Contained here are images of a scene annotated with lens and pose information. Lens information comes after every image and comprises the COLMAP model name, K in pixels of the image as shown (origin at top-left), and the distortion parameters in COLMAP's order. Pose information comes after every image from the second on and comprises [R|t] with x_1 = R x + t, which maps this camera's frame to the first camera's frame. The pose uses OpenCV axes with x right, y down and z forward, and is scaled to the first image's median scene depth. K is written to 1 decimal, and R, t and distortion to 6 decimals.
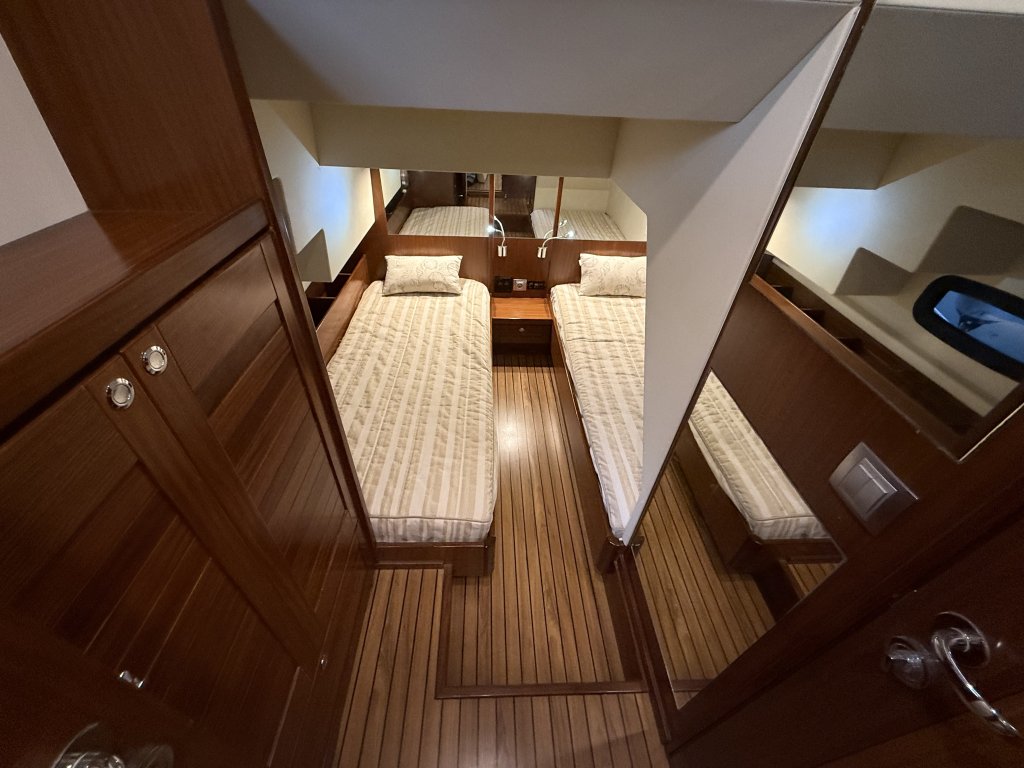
lens RADIAL K [[408.9, 0, 508.5], [0, 408.9, 385.8], [0, 0, 1]] dist [-0.000759, 0.000170]
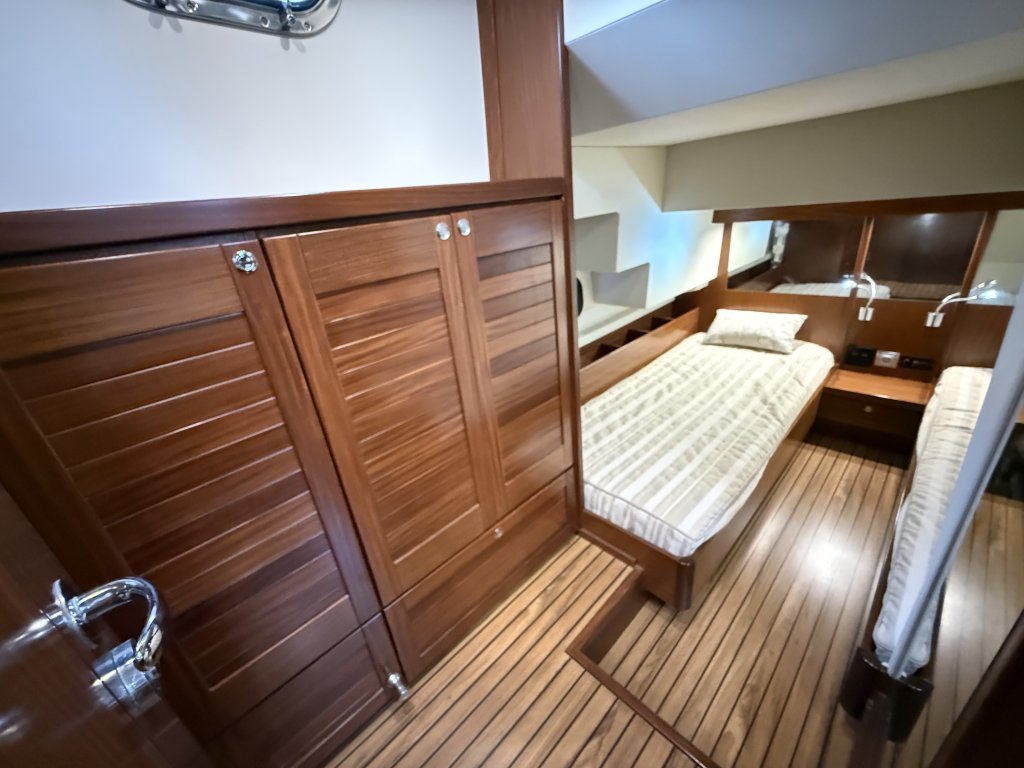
lens RADIAL K [[411.9, 0, 508.1], [0, 411.9, 385.1], [0, 0, 1]] dist [-0.000858, 0.000092]
pose [[0.654555, 0.197040, -0.729886, 0.159031], [-0.359742, 0.930311, -0.071467, 0.130918], [0.664939, 0.309349, 0.679823, 0.007748]]
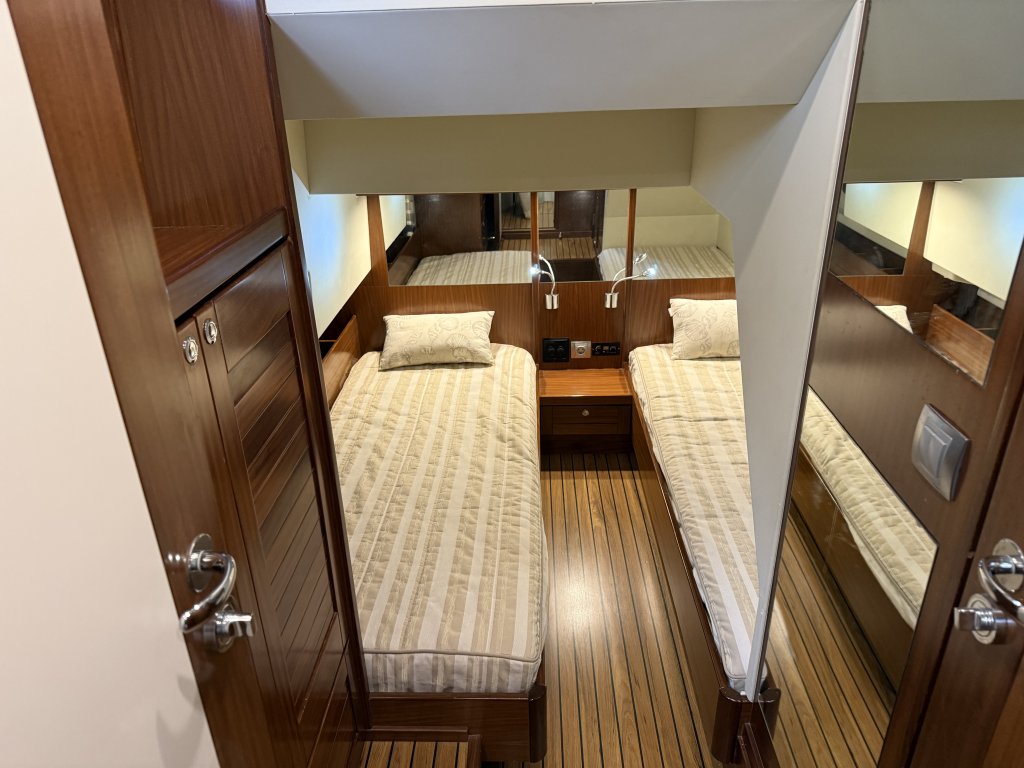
lens RADIAL K [[718.8, 0, 507.2], [0, 718.8, 384.9], [0, 0, 1]] dist [0.147175, -0.276169]
pose [[0.994696, -0.037895, -0.095625, 0.021421], [0.013526, 0.969778, -0.243614, 0.106979], [0.101967, 0.241028, 0.965147, -0.148313]]
